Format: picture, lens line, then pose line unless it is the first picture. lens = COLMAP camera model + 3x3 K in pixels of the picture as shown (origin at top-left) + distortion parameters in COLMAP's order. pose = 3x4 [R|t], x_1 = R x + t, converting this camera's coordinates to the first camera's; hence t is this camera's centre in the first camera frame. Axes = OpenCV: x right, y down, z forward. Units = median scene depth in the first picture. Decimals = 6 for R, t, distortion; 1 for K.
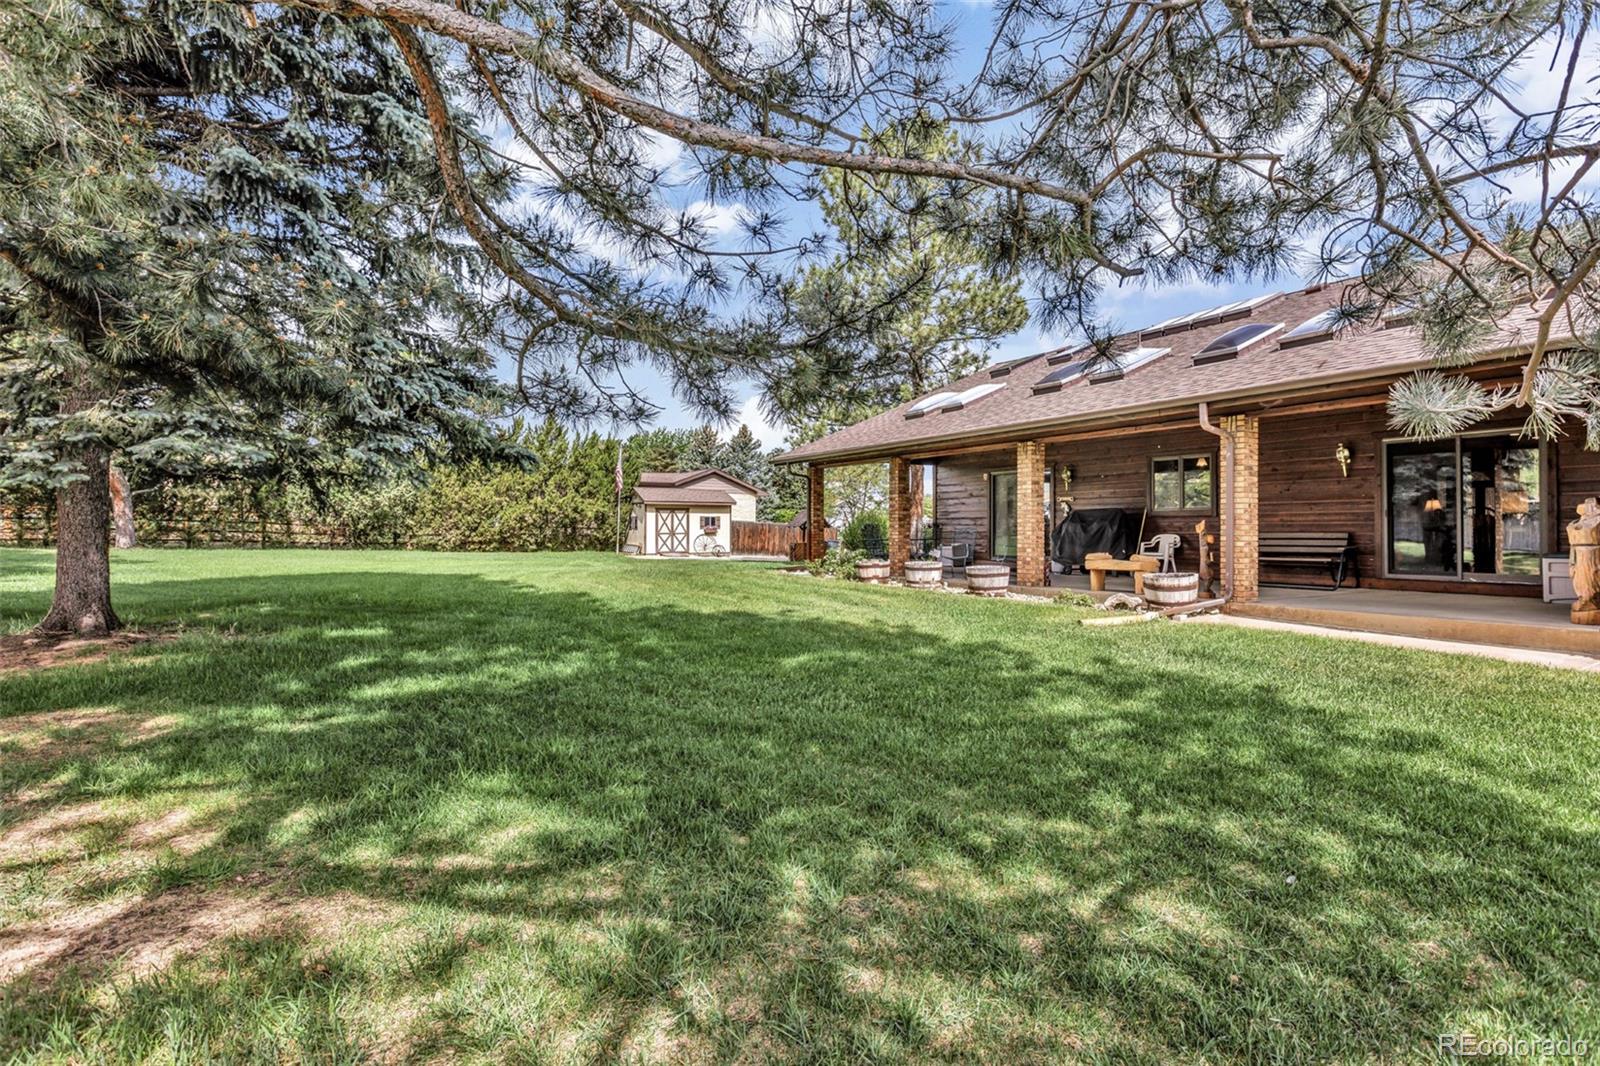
lens RADIAL K [[799.1, 0, 802.5], [0, 799.1, 528.9], [0, 0, 1]] dist [-0.006026, -0.000490]
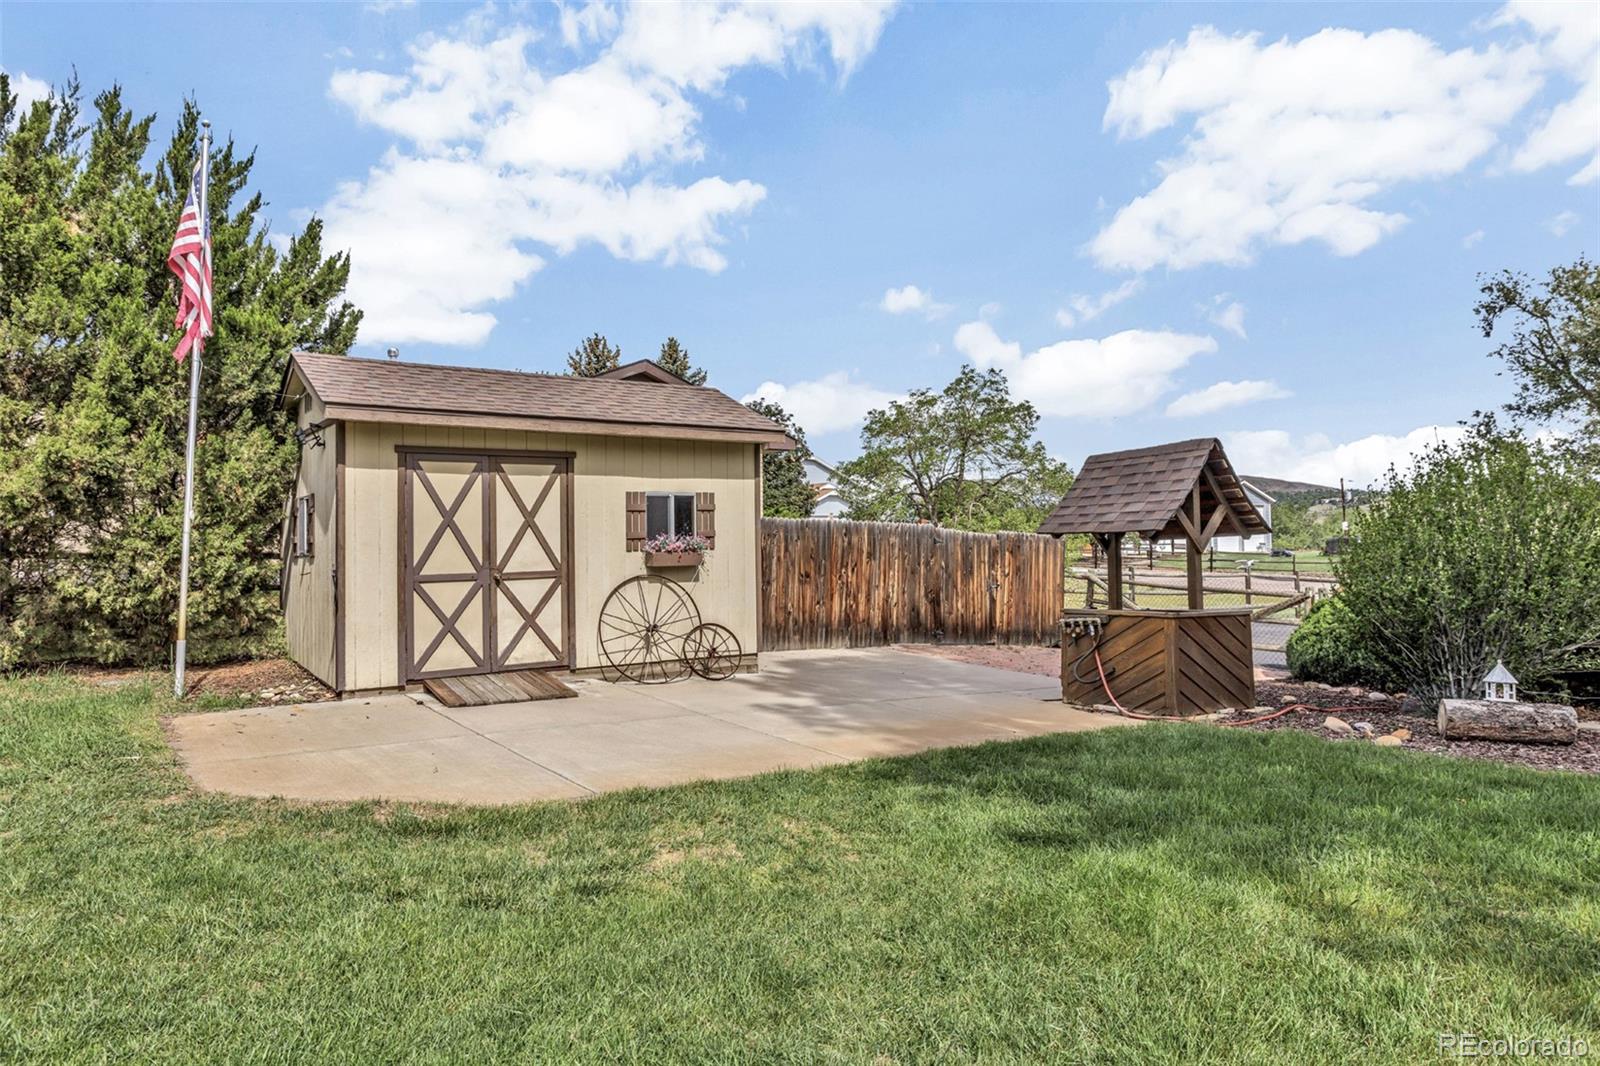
lens RADIAL K [[1012.1, 0, 796.9], [0, 1012.1, 536.0], [0, 0, 1]] dist [-0.003118, -0.000111]
pose [[0.995389, -0.015141, 0.094716, -0.109421], [0.016822, 0.999714, -0.016973, 0.001421], [-0.094432, 0.018488, 0.995360, 0.734334]]
